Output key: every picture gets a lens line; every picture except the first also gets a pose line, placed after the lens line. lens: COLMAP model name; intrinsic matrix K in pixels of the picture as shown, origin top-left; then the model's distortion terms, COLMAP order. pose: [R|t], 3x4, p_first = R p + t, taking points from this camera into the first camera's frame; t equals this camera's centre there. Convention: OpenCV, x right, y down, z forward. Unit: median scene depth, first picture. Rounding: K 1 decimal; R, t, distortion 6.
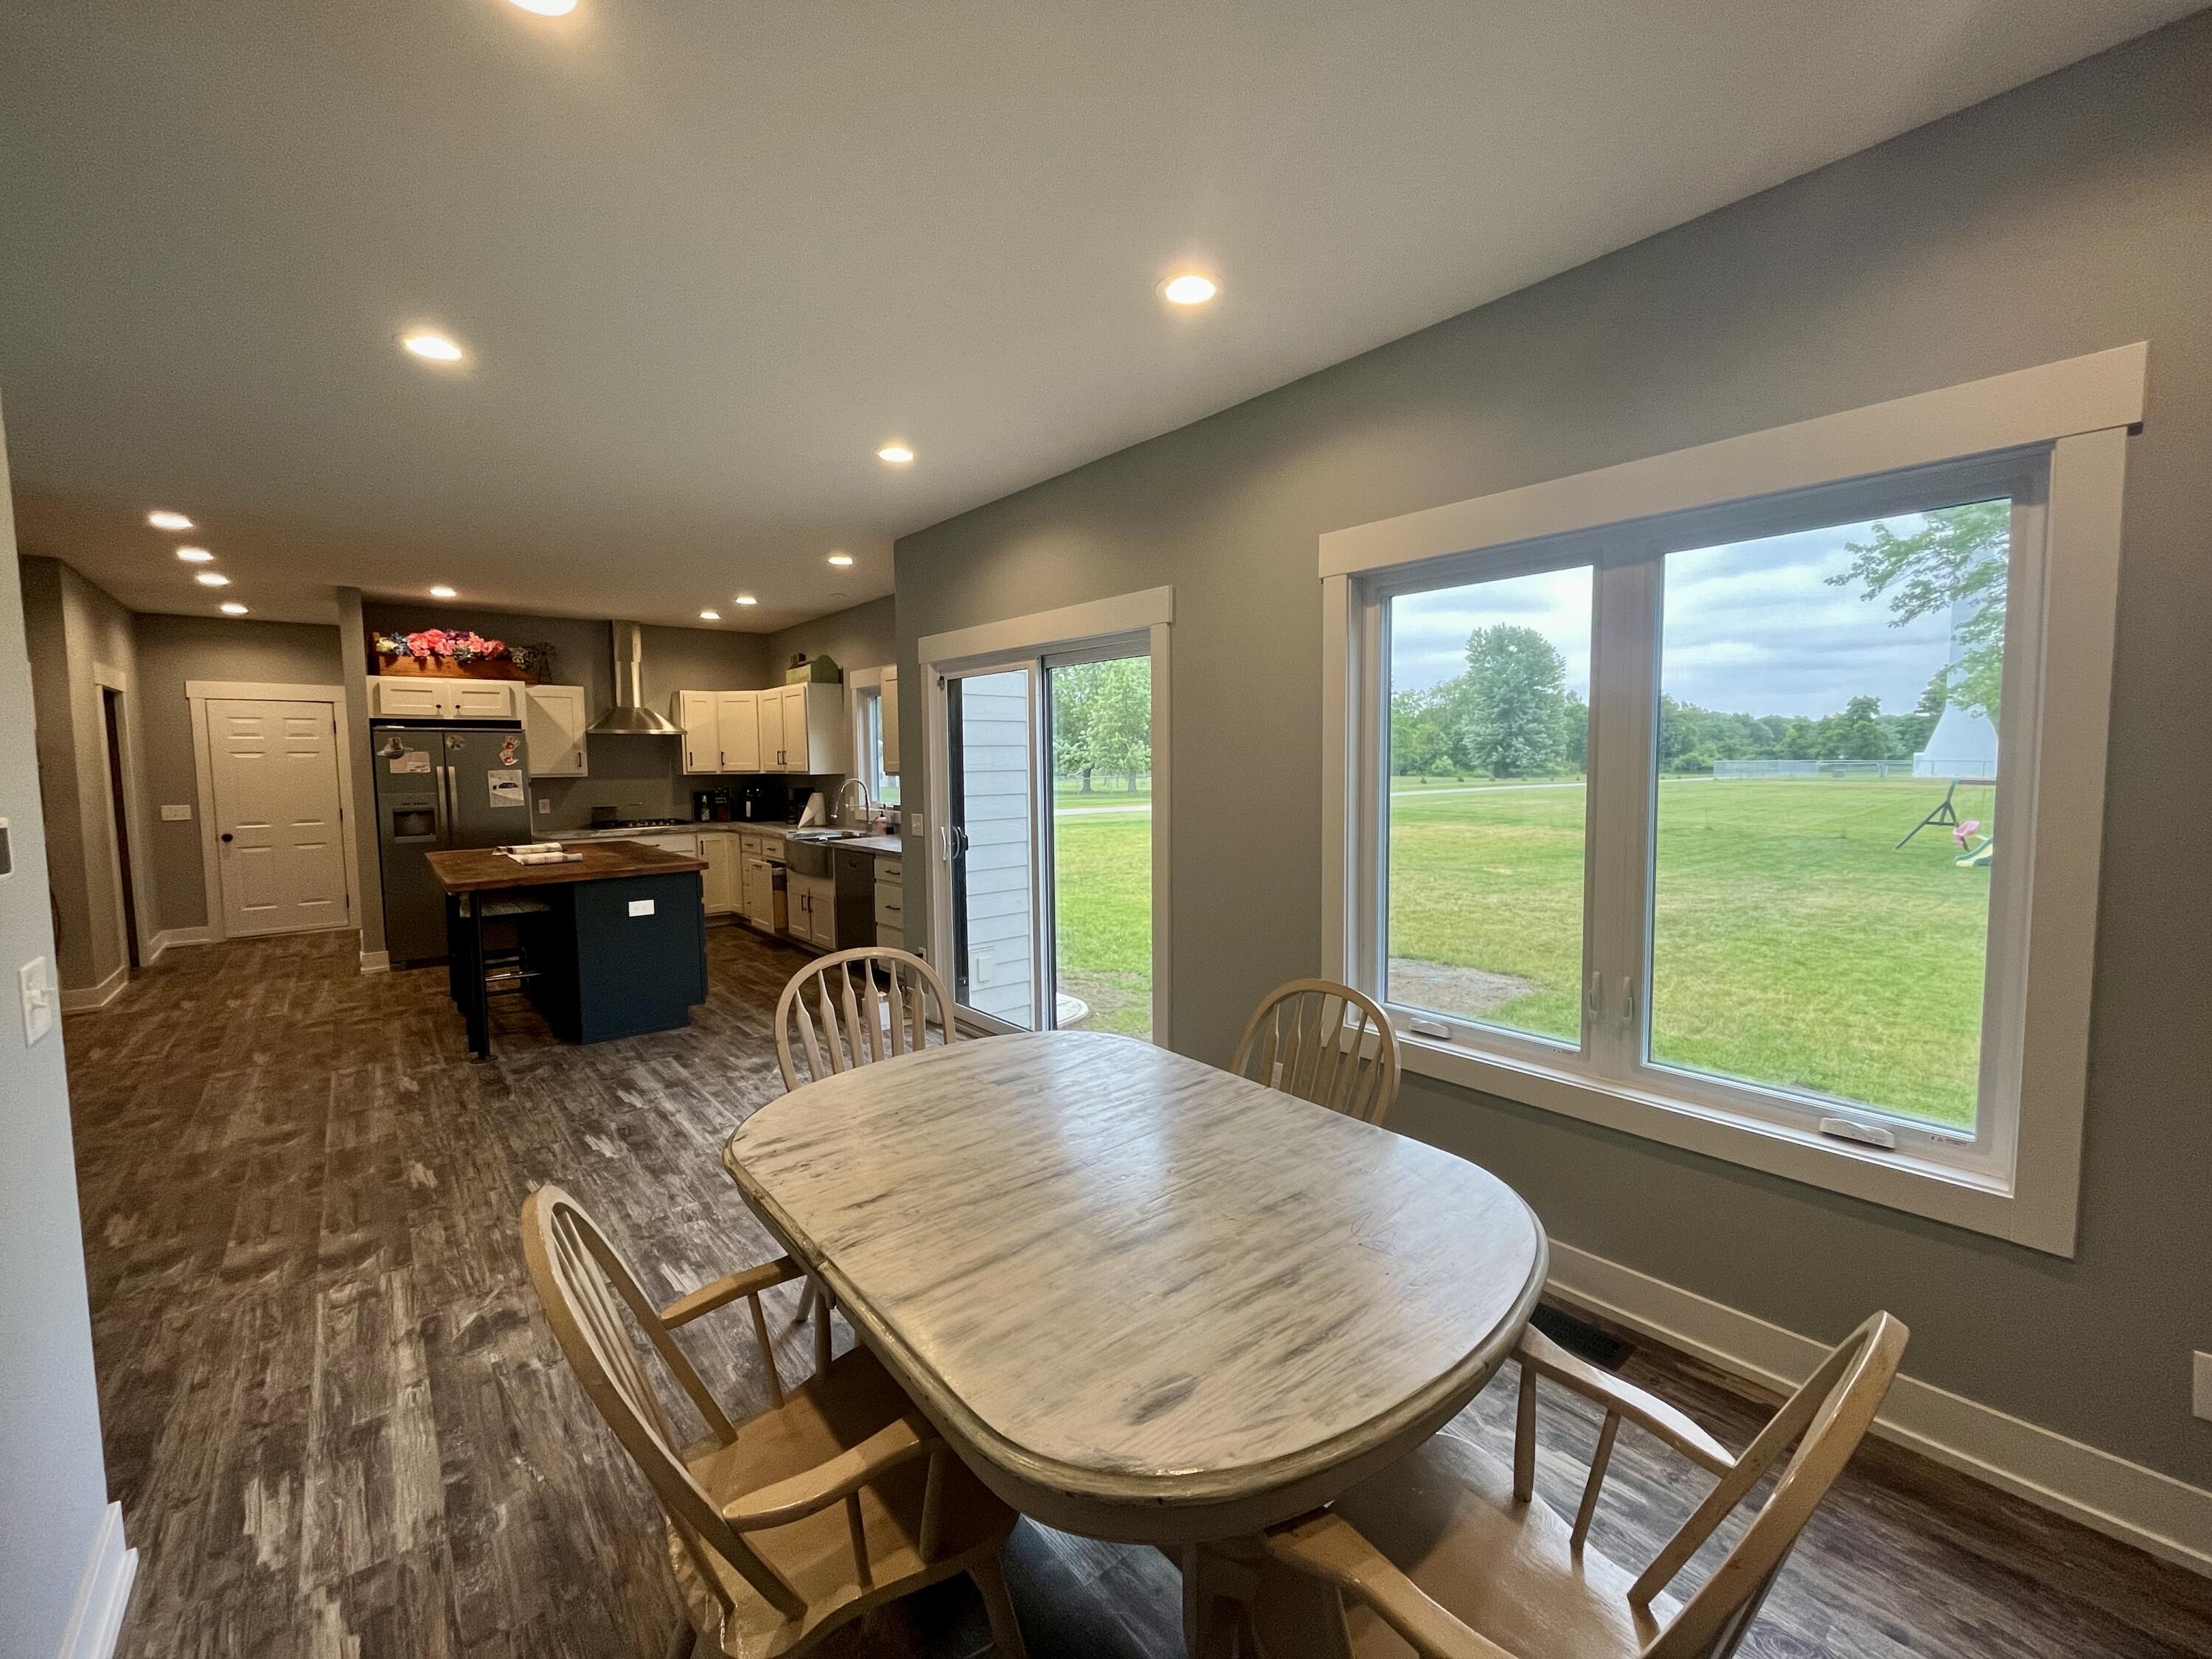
lens RADIAL K [[895.7, 0, 1108.8], [0, 895.7, 823.6], [0, 0, 1]] dist [-0.005223, -0.000165]
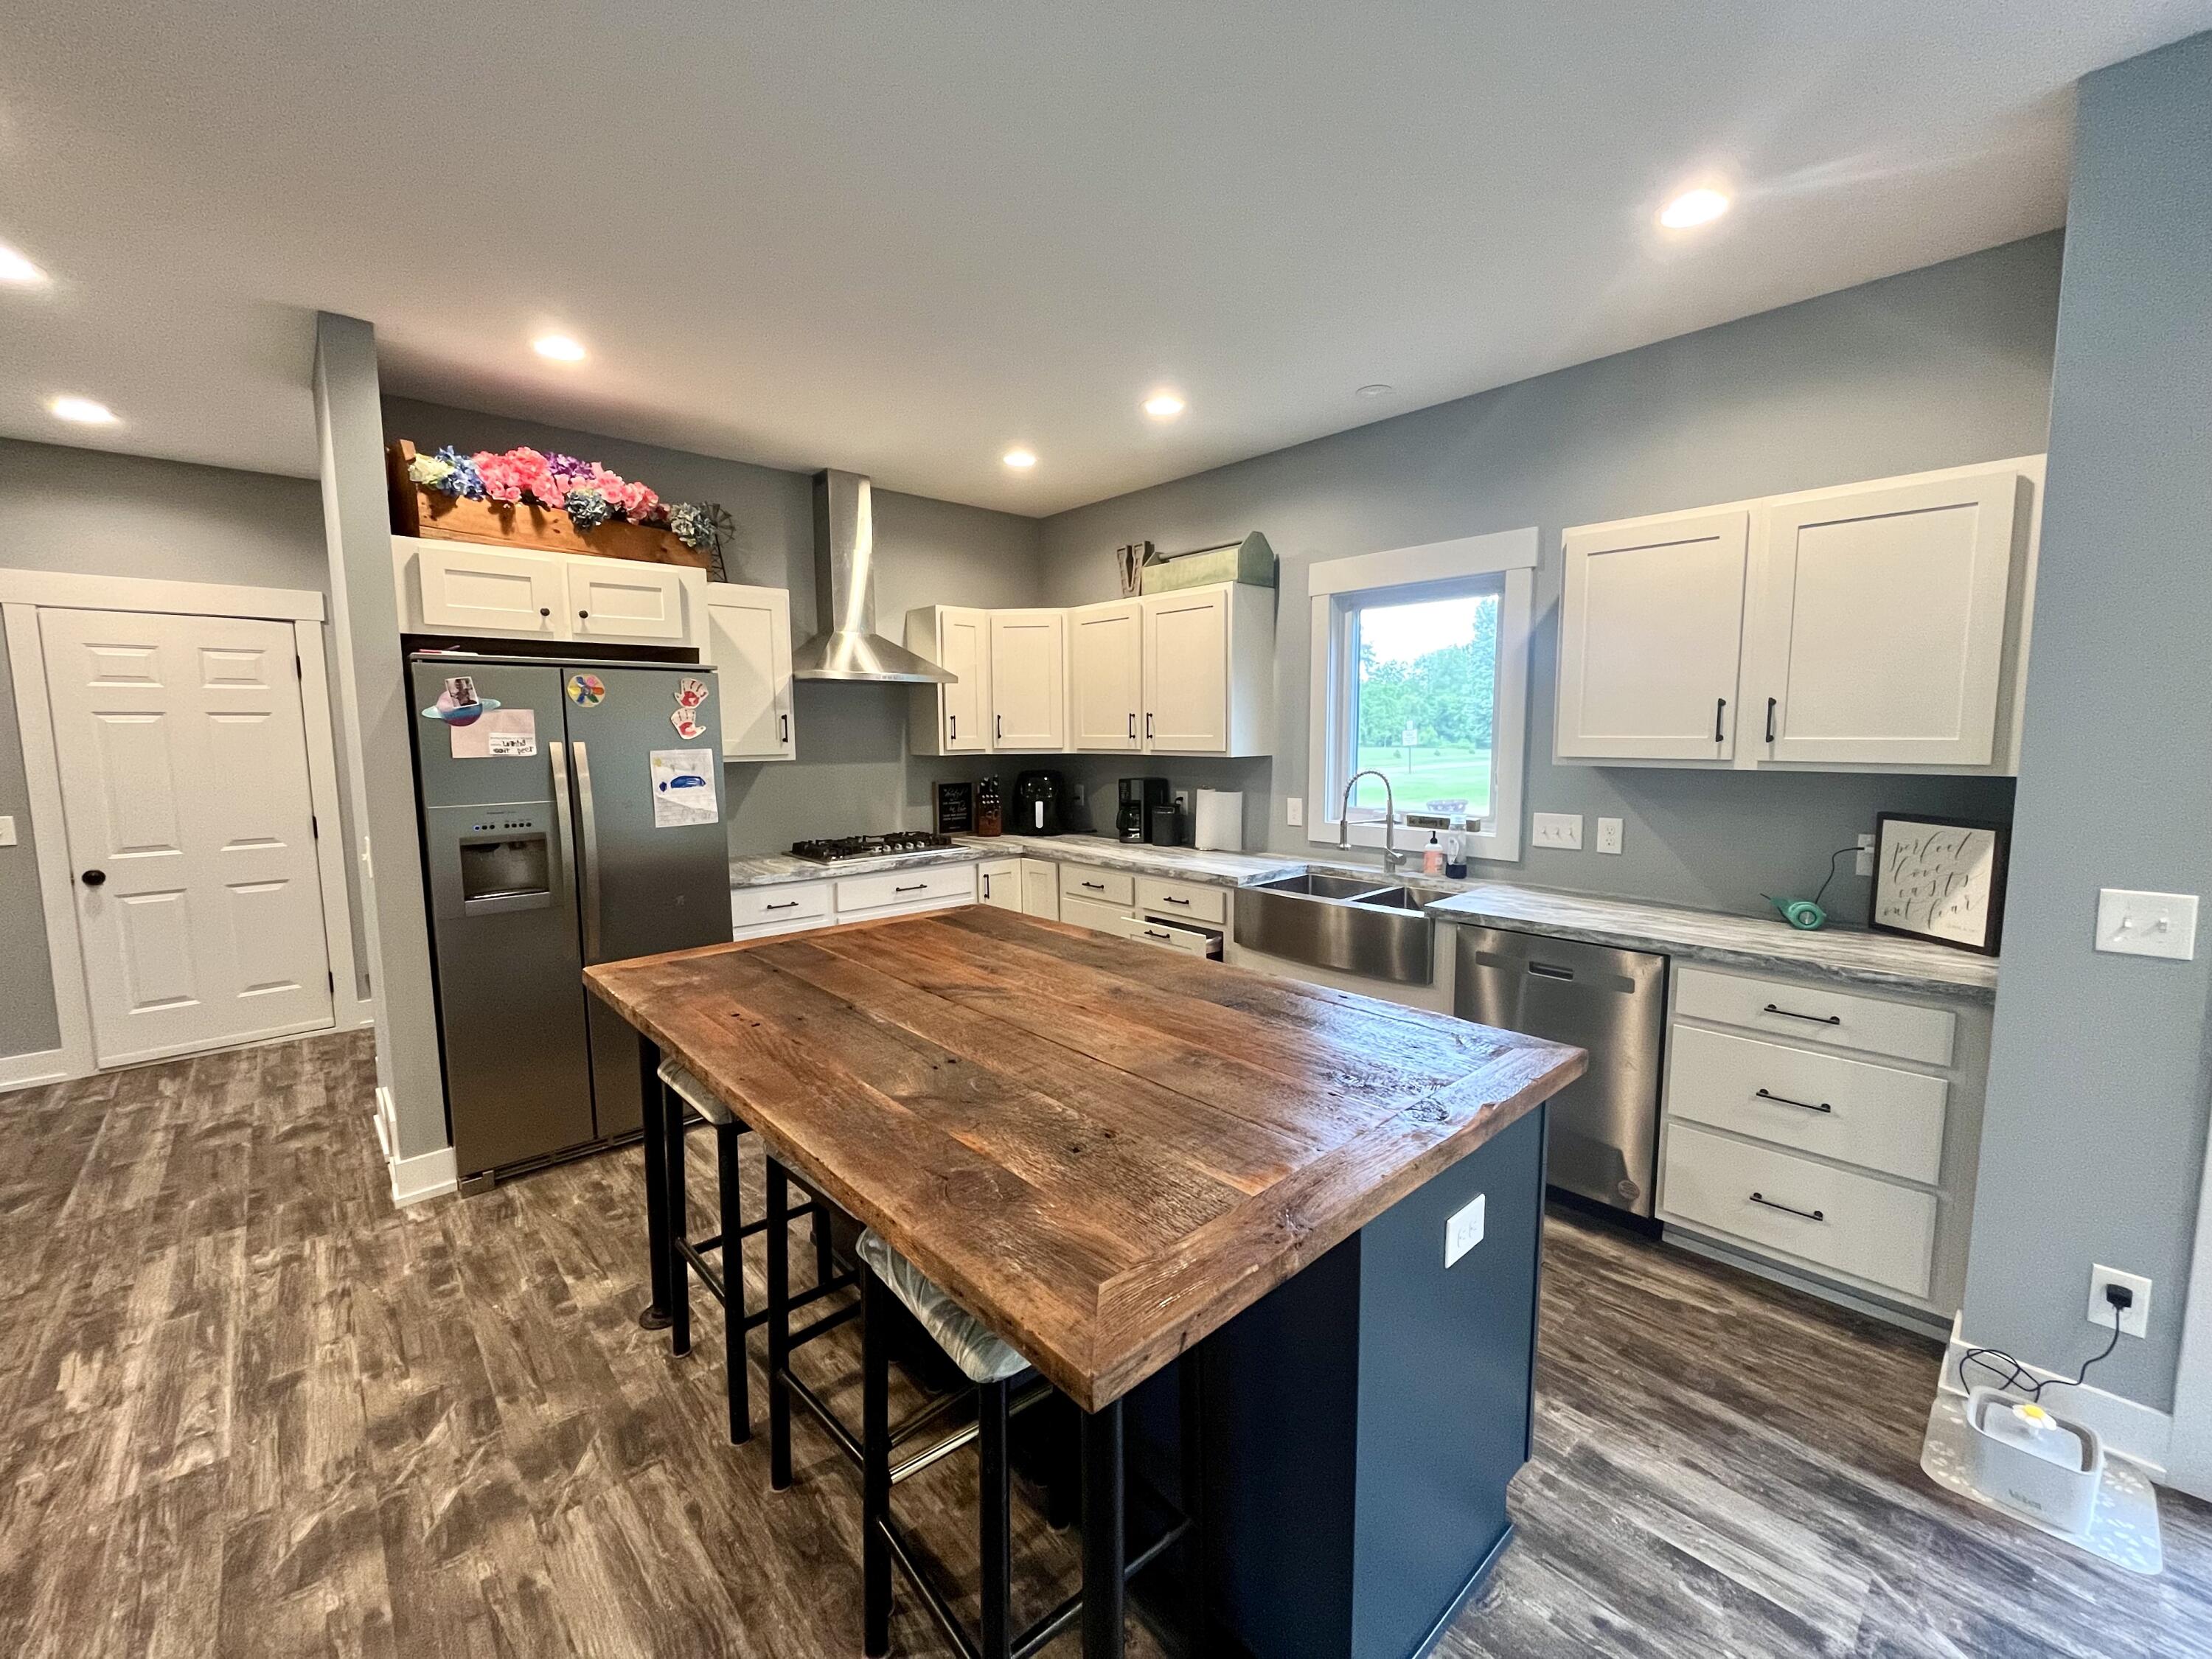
lens RADIAL K [[895.6, 0, 1107.8], [0, 895.6, 823.0], [0, 0, 1]] dist [-0.003701, 0.000422]
pose [[0.999164, -0.002610, 0.040789, -0.458707], [0.001296, 0.999481, 0.032203, -0.034956], [-0.040852, -0.032123, 0.998649, 0.500393]]
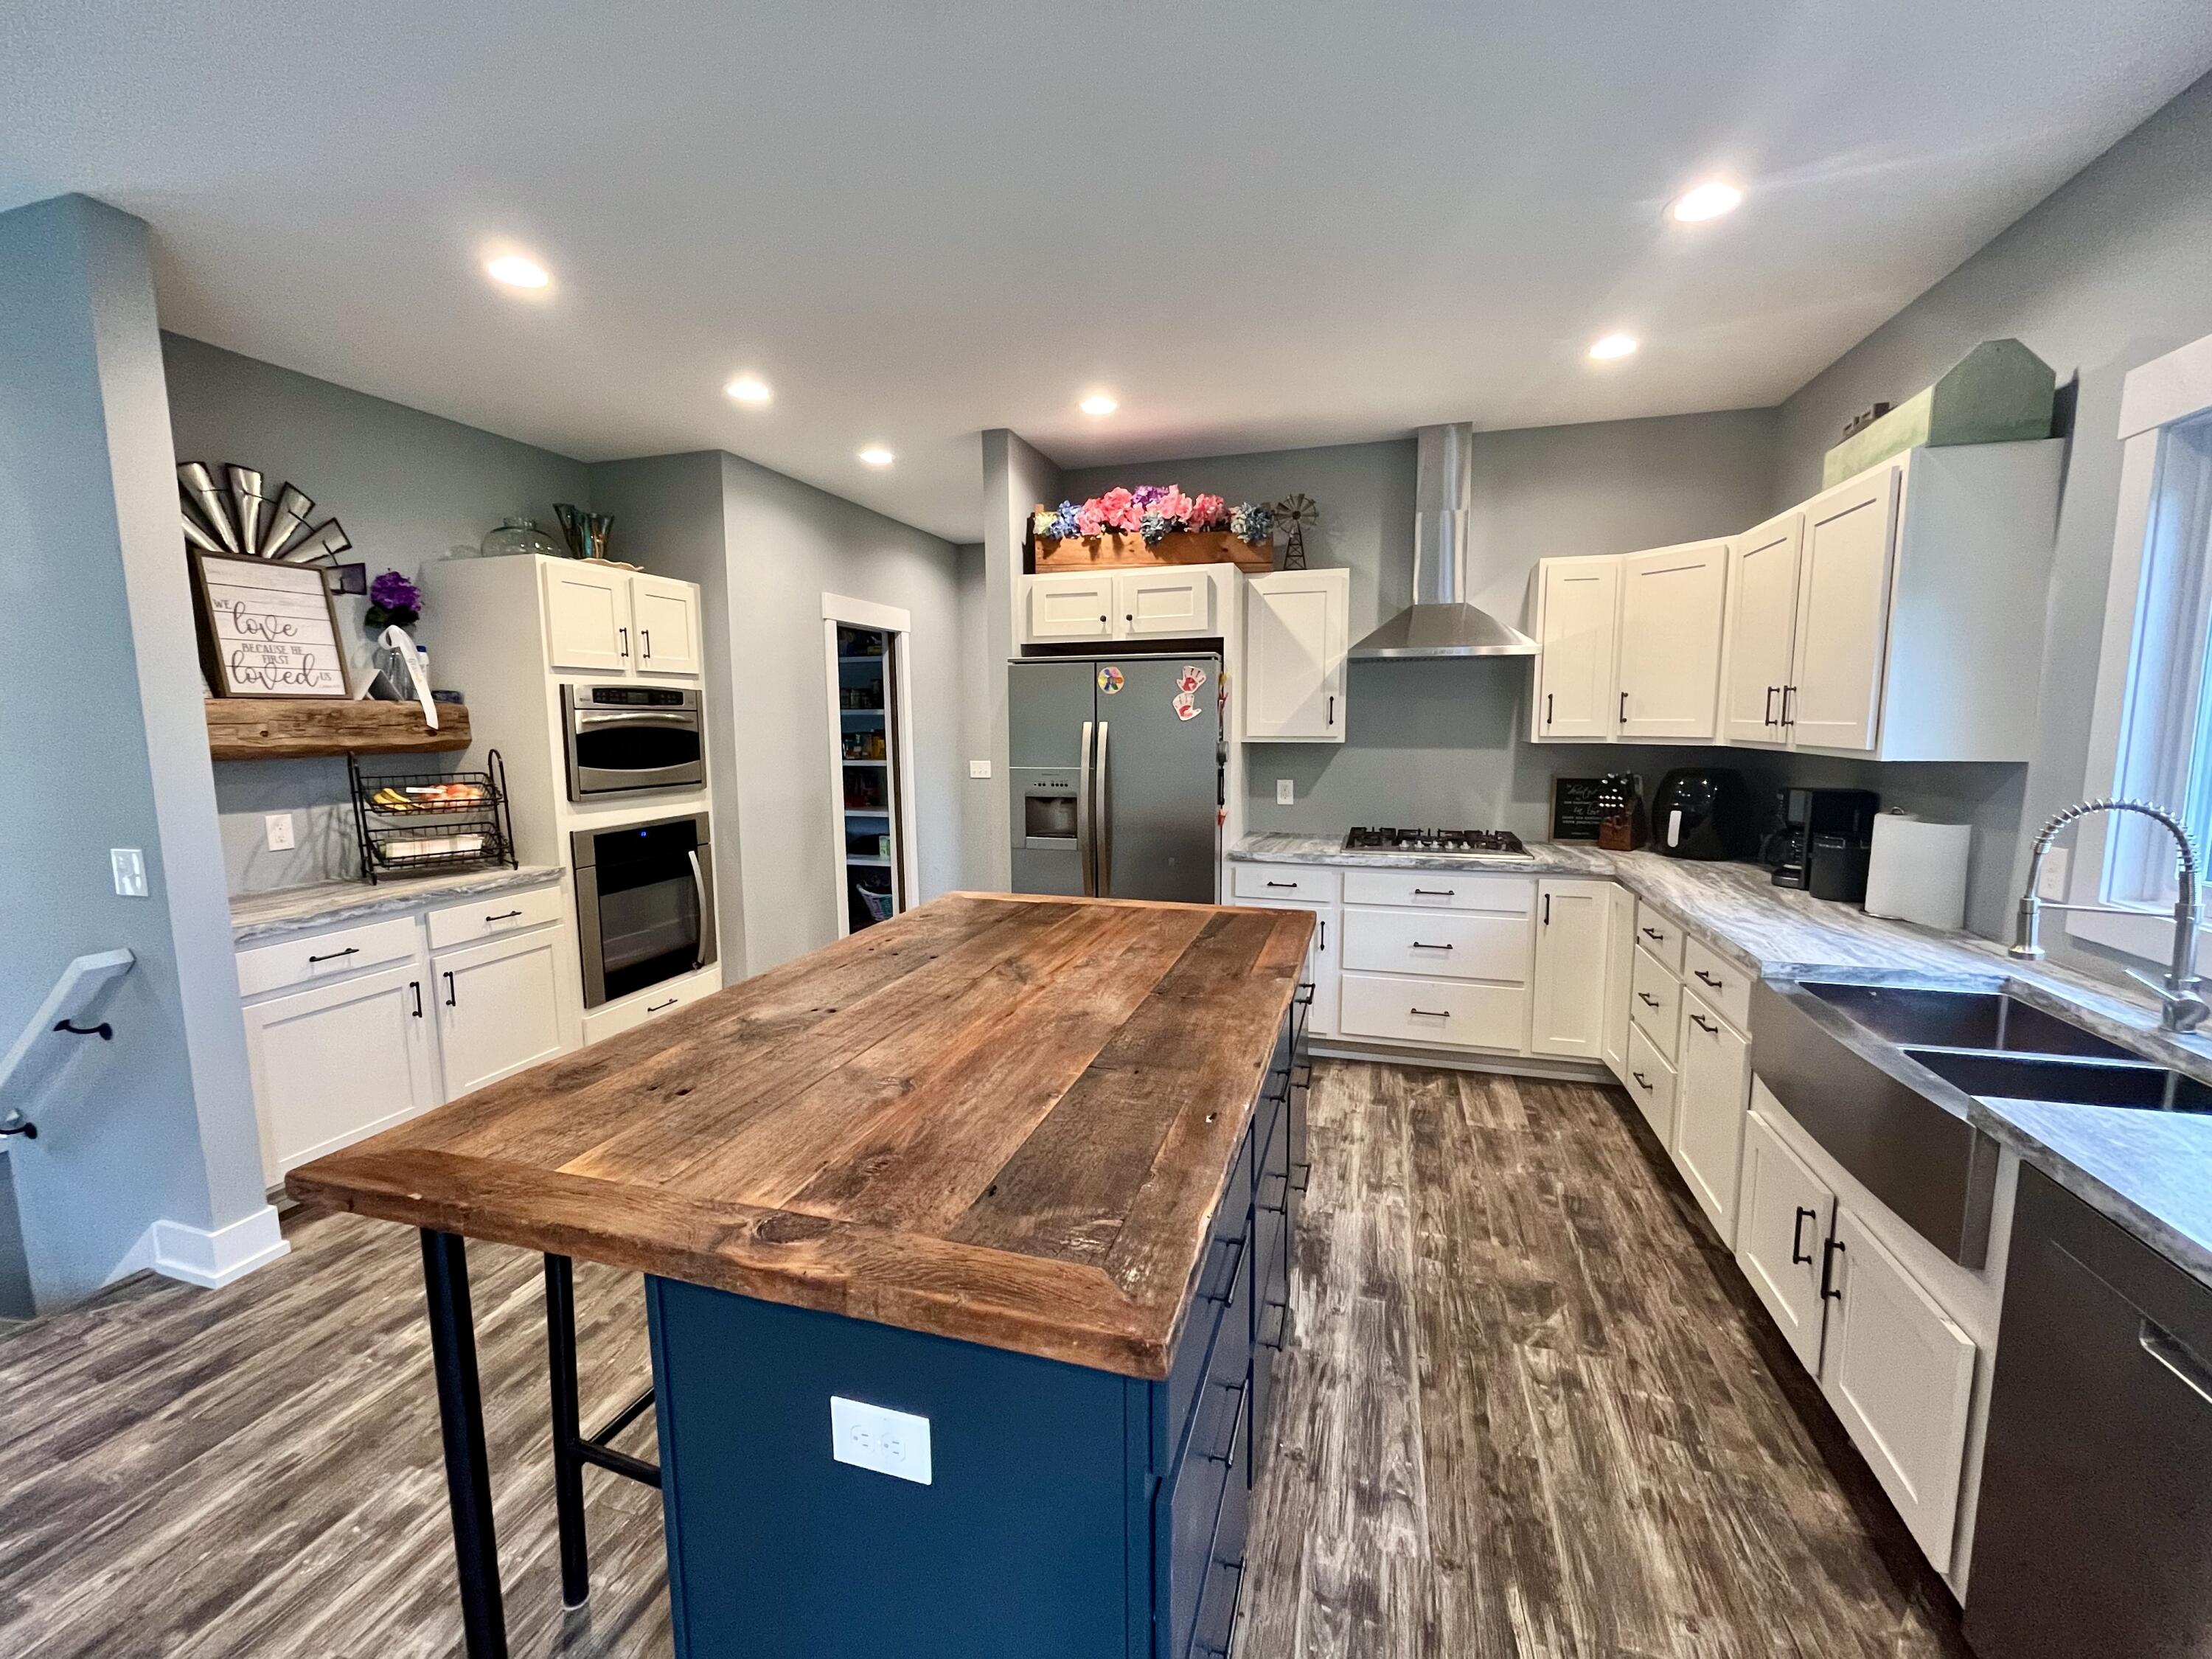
lens RADIAL K [[895.6, 0, 1107.8], [0, 895.6, 823.0], [0, 0, 1]] dist [-0.003701, 0.000422]
pose [[0.545060, 0.105978, -0.831672, -0.237251], [-0.058923, 0.994368, 0.088094, -0.047978], [0.836324, 0.000988, 0.548234, 0.653519]]
